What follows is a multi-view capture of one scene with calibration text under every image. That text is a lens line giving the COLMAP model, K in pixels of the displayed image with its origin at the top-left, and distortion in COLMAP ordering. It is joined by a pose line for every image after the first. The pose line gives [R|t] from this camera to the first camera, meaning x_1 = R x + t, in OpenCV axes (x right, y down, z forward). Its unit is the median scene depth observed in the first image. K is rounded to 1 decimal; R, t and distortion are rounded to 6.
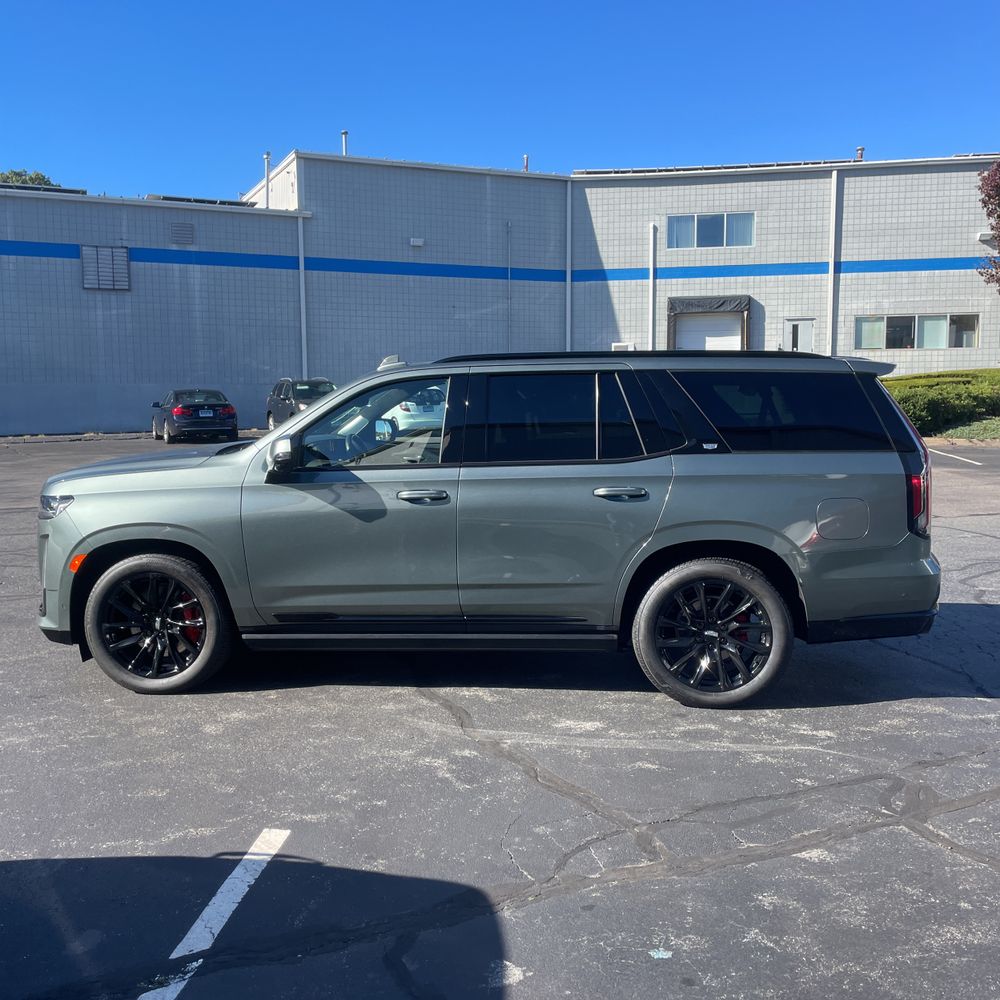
lens RADIAL K [[1021.1, 0, 500.3], [0, 1021.1, 478.7], [0, 0, 1]] dist [0.089538, -0.125284]
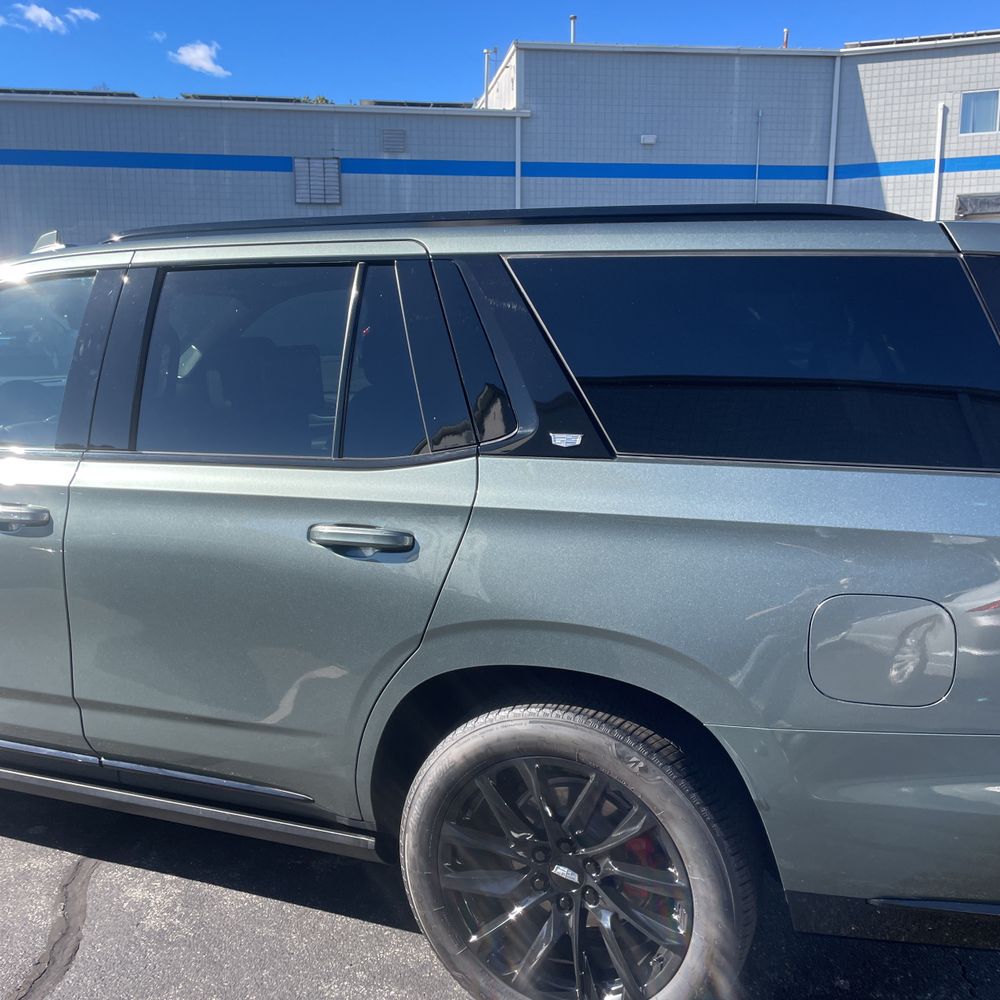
lens RADIAL K [[1021.1, 0, 500.3], [0, 1021.1, 478.7], [0, 0, 1]] dist [0.089538, -0.125284]
pose [[0.962125, 0.046762, -0.268567, 0.049468], [-0.026188, 0.996476, 0.079683, -0.008196], [0.271347, -0.069632, 0.959960, 0.101080]]
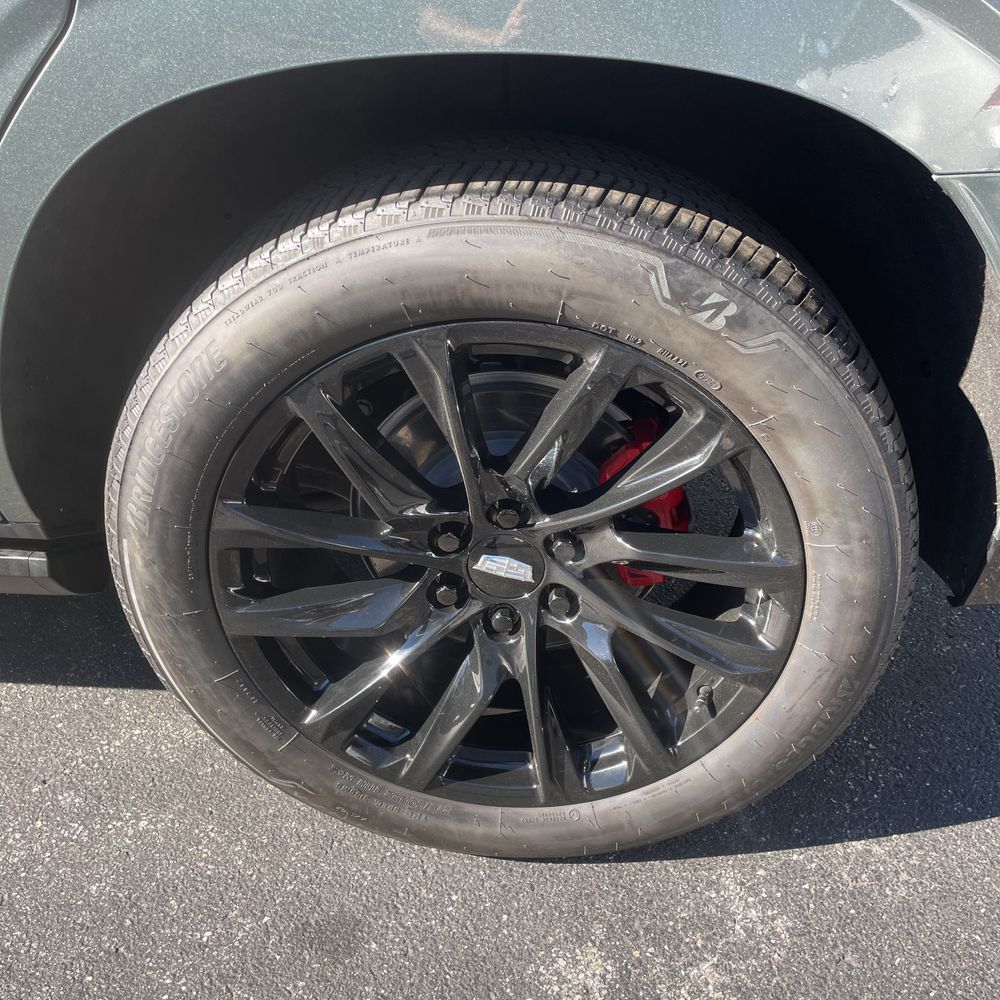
lens RADIAL K [[1021.1, 0, 500.3], [0, 1021.1, 478.7], [0, 0, 1]] dist [0.089538, -0.125284]
pose [[0.998912, 0.002506, 0.046566, 0.033704], [-0.022474, 0.900808, 0.433636, 0.008410], [-0.040860, -0.434211, 0.899884, 0.142128]]
